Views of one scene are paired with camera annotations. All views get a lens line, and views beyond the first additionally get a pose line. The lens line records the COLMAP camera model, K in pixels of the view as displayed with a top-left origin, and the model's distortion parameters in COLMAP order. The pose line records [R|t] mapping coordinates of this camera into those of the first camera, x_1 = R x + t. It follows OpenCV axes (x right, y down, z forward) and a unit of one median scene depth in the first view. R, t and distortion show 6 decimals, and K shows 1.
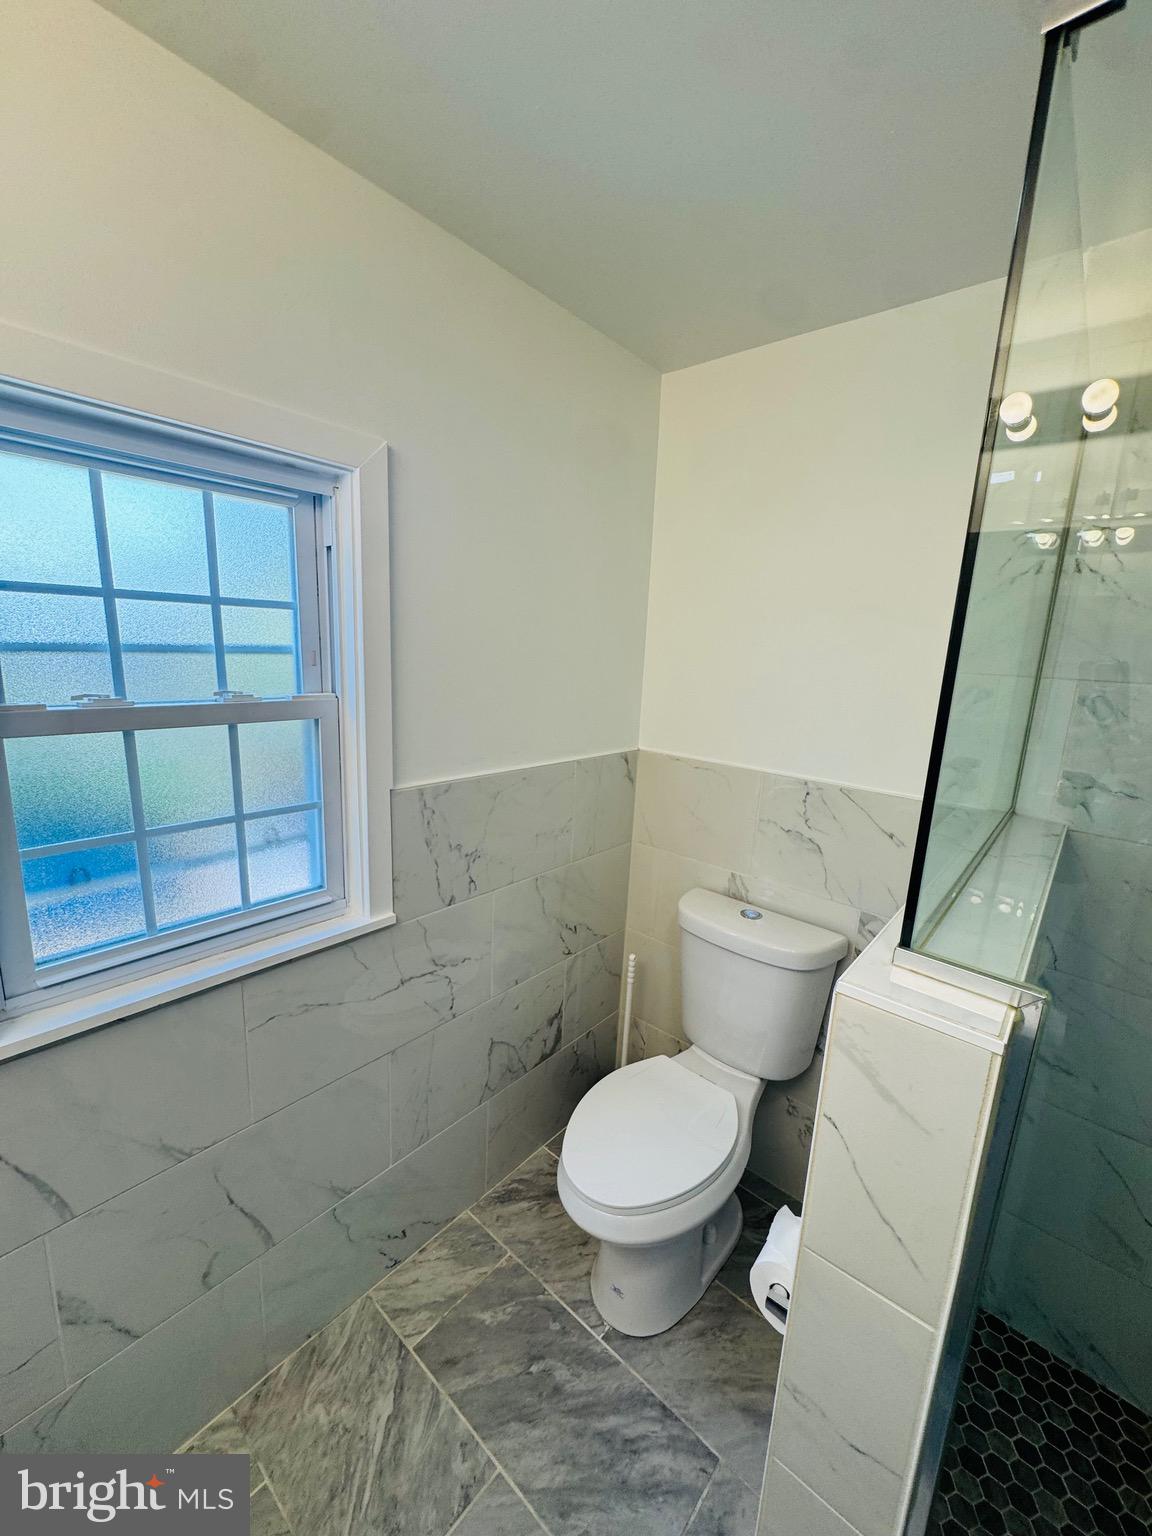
lens RADIAL K [[614.4, 0, 576.8], [0, 614.4, 766.3], [0, 0, 1]] dist [-0.002922, 0.000002]
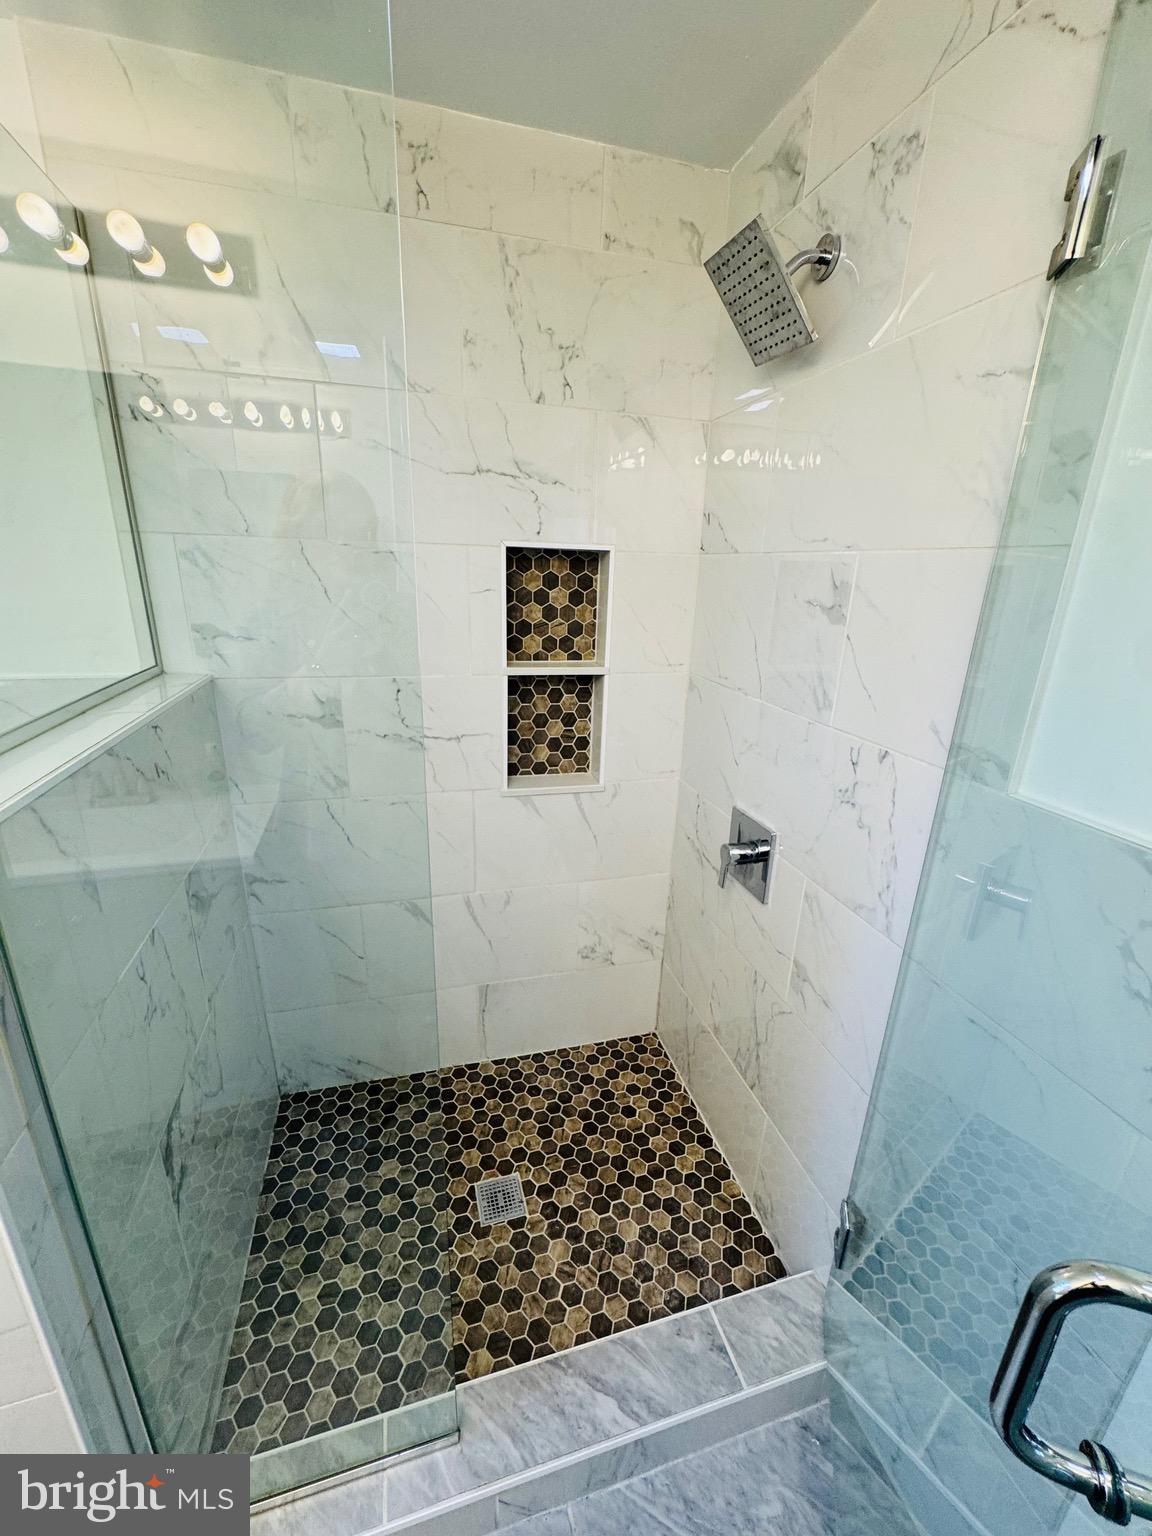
lens RADIAL K [[614.5, 0, 576.0], [0, 614.5, 768.0], [0, 0, 1]] dist [-0.002062, -0.000004]
pose [[0.544099, -0.289387, 0.787535, 0.239612], [0.159669, 0.957196, 0.241417, 0.093624], [-0.823688, -0.005610, 0.567016, -0.148277]]
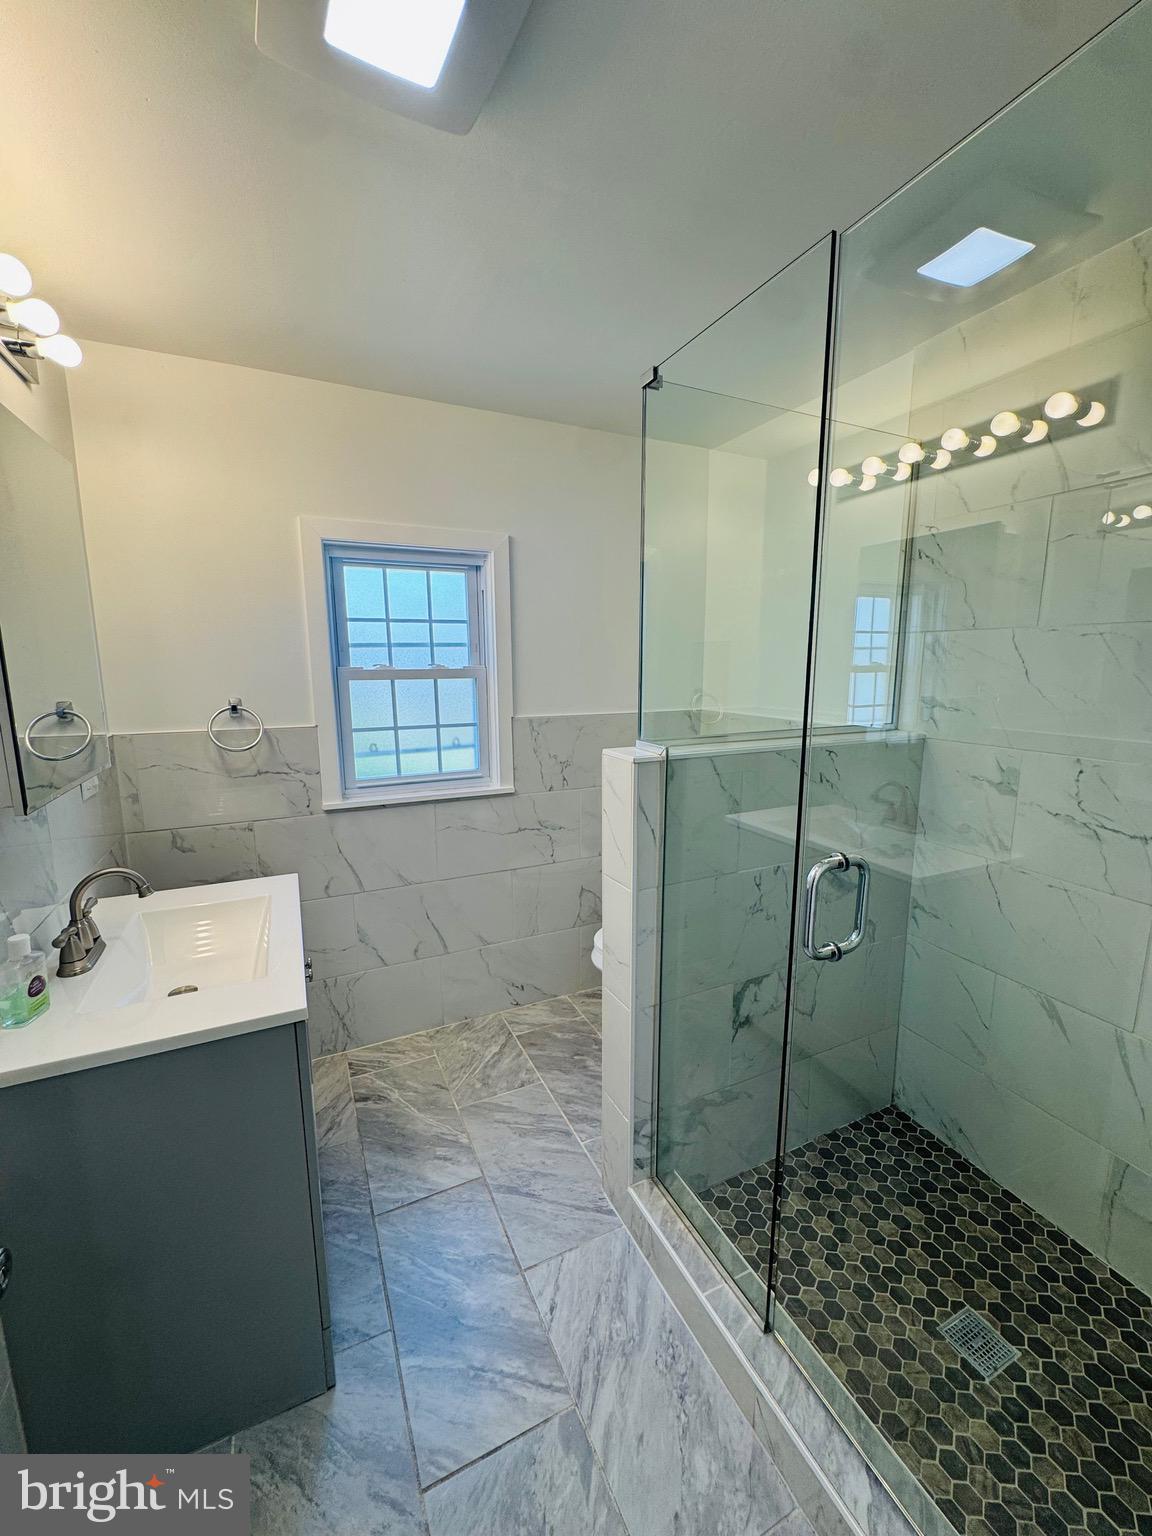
lens RADIAL K [[613.4, 0, 577.3], [0, 613.4, 767.8], [0, 0, 1]] dist [-0.006353, 0.001011]
pose [[0.915529, 0.019094, -0.401800, 0.616565], [-0.032856, 0.999085, -0.027388, 0.232681], [0.400909, 0.038276, 0.915318, -0.599667]]
